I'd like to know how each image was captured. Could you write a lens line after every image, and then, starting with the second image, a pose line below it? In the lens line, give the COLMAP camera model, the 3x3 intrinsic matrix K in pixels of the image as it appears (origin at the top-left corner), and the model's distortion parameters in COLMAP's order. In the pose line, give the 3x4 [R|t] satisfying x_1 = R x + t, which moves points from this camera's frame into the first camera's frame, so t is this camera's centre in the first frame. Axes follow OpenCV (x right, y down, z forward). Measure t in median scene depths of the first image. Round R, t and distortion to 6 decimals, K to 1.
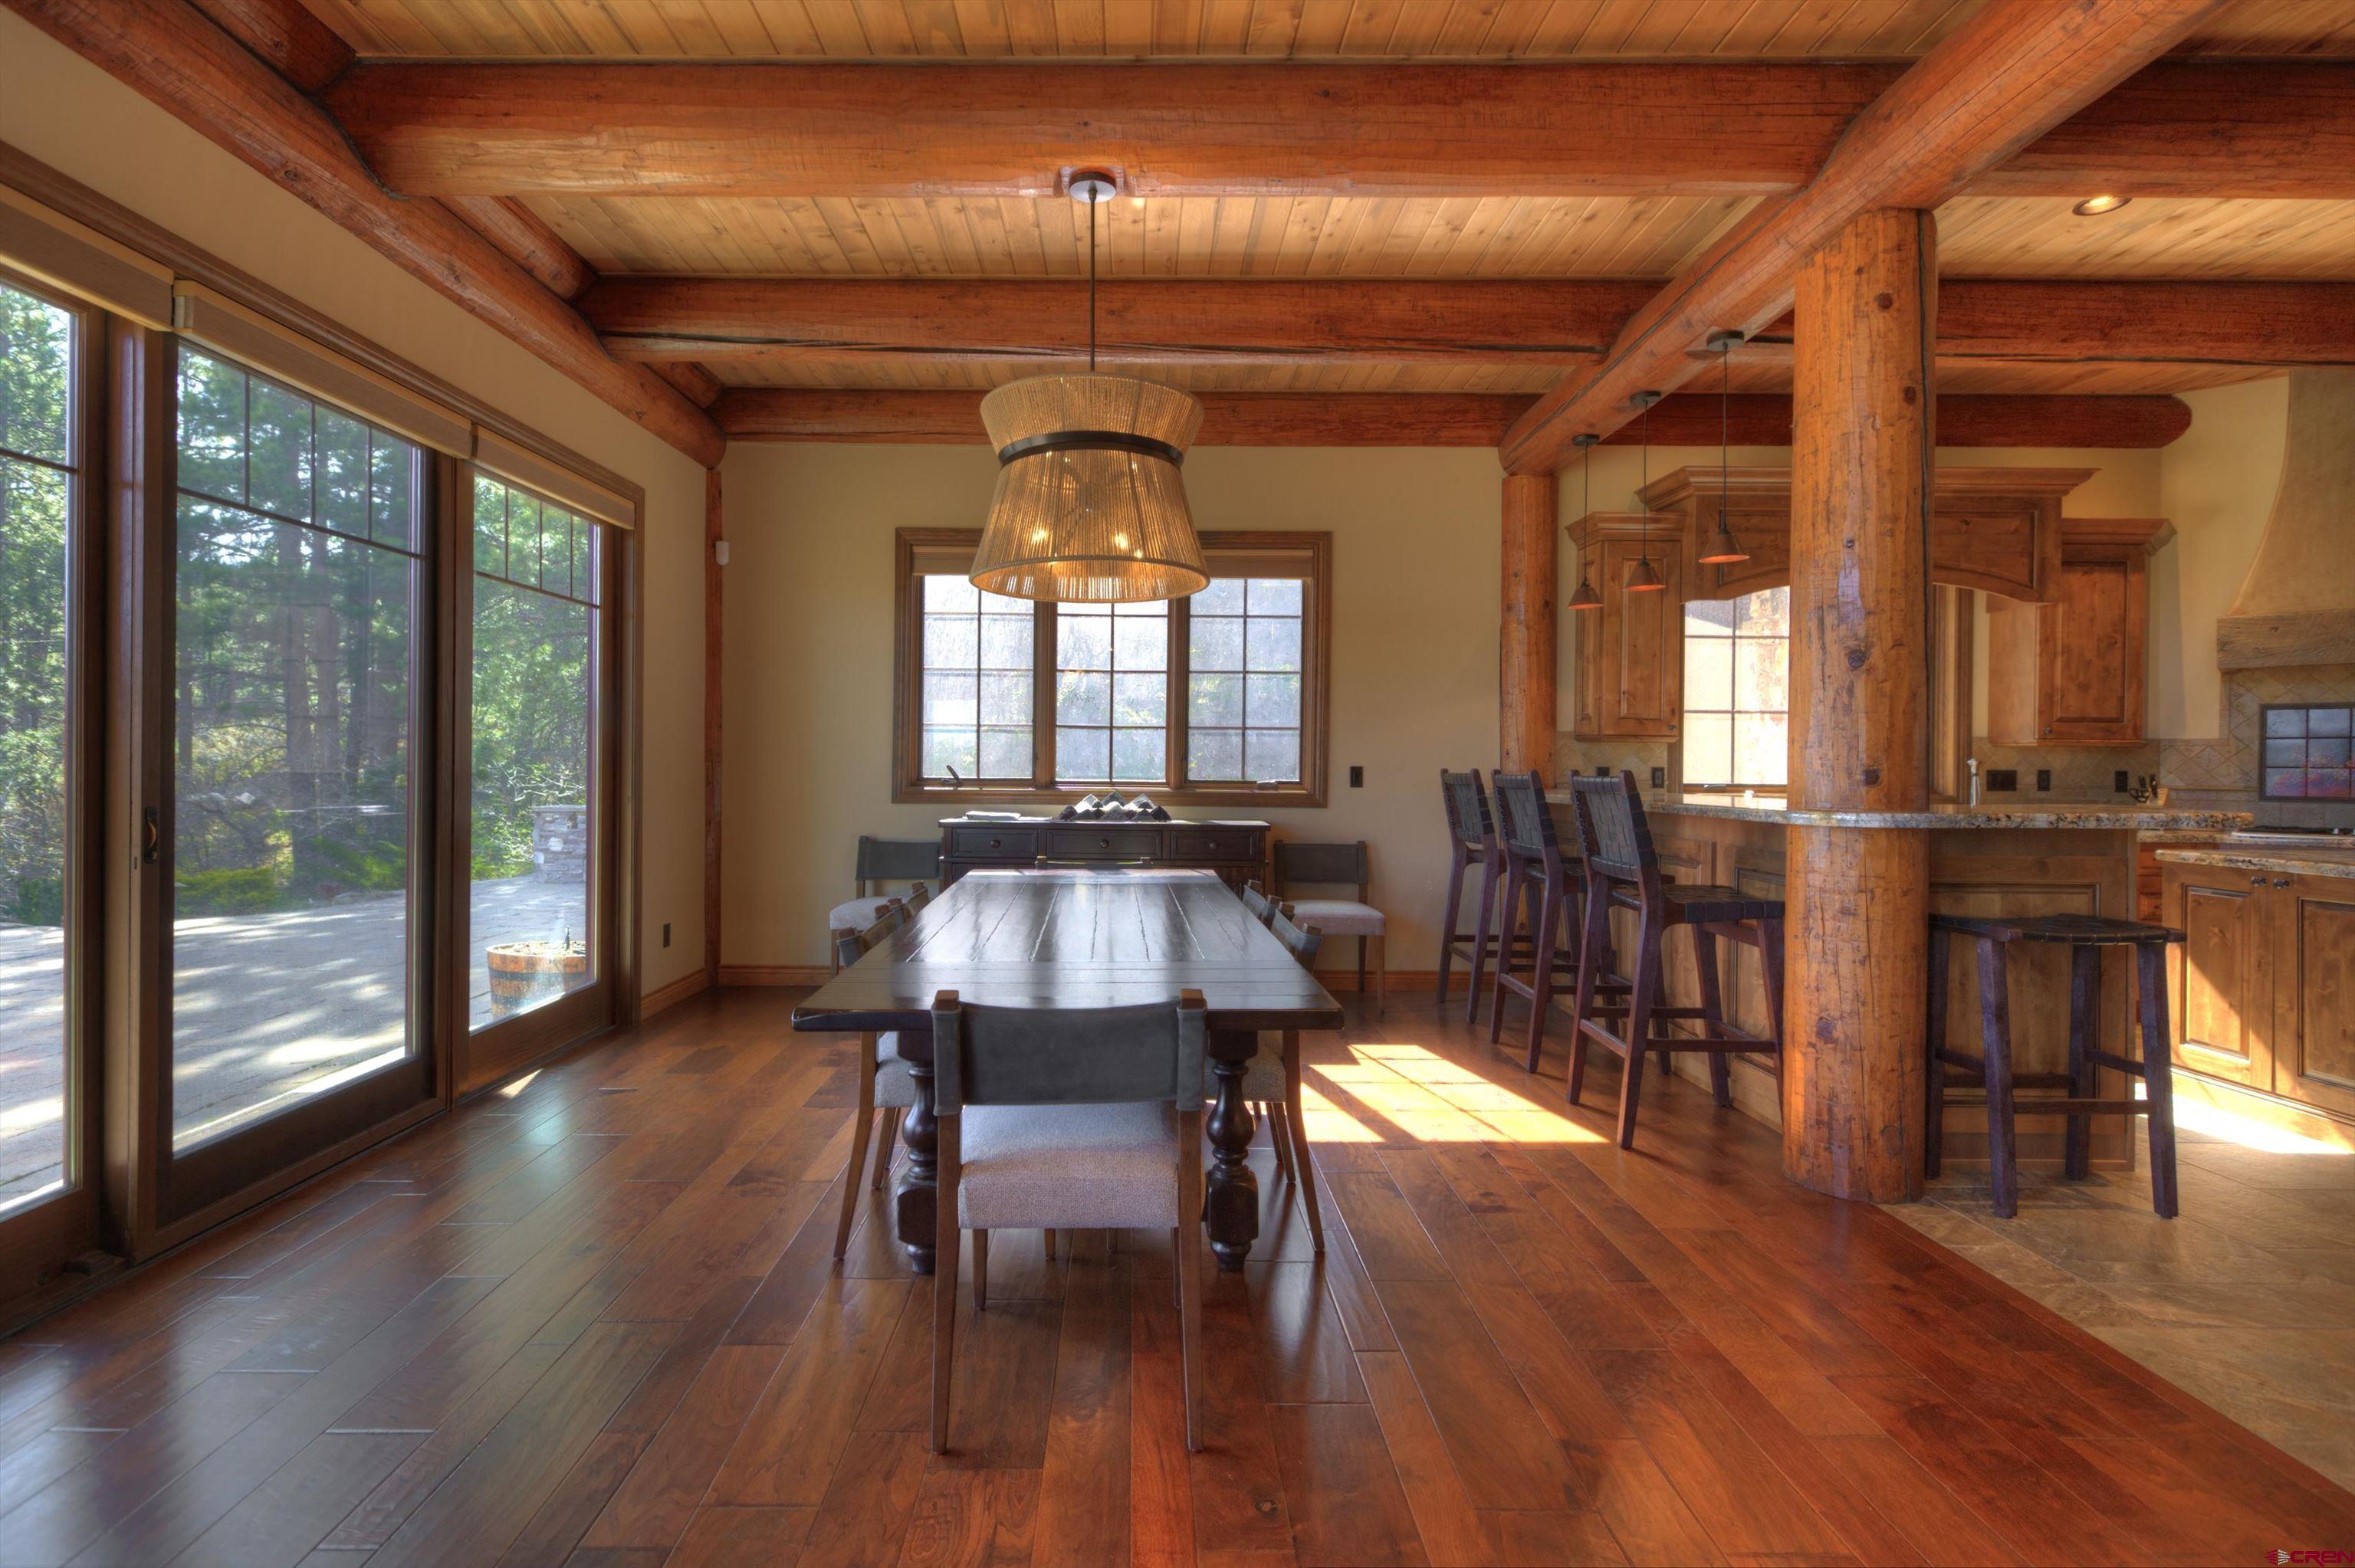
lens RADIAL K [[1087.4, 0, 1078.3], [0, 1087.4, 762.6], [0, 0, 1]] dist [0.004154, -0.001667]
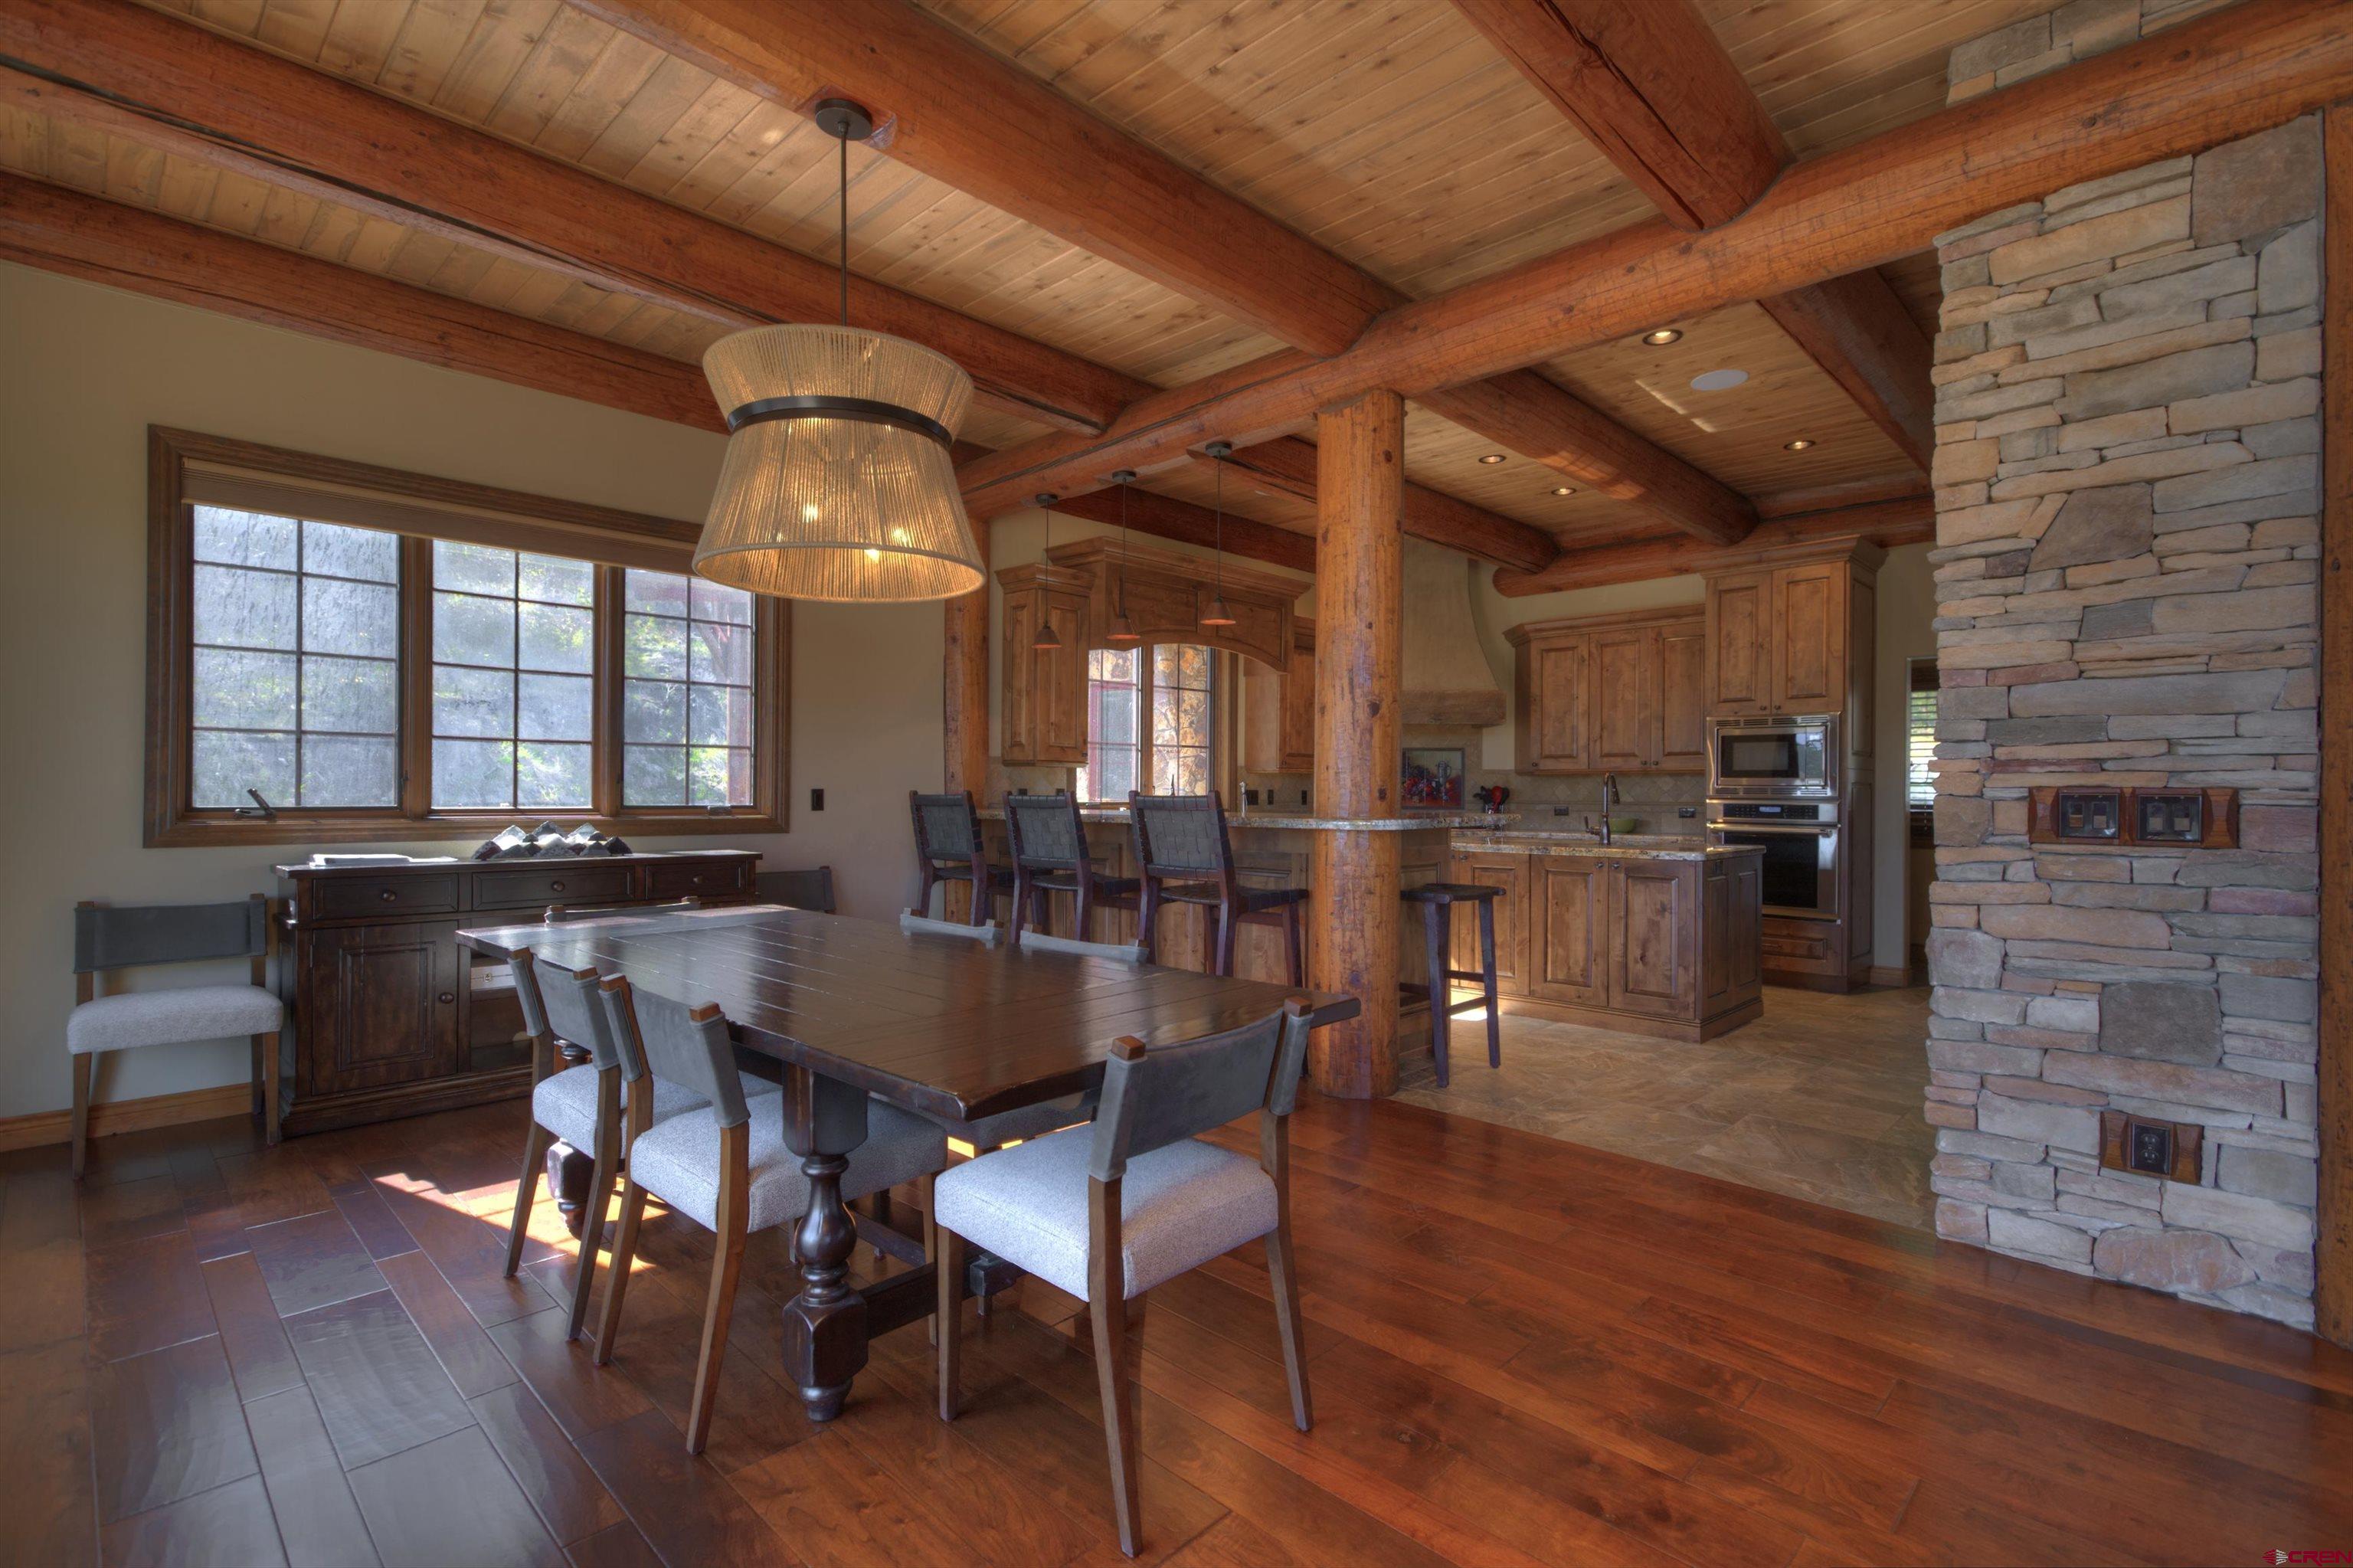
lens RADIAL K [[1086.6, 0, 1169.5], [0, 1086.6, 789.6], [0, 0, 1]] dist [0.004154, -0.001667]
pose [[0.690496, -0.003417, 0.723328, -0.245131], [0.001090, 0.999993, 0.003683, 0.001132], [-0.723335, -0.001754, 0.690495, 0.120617]]
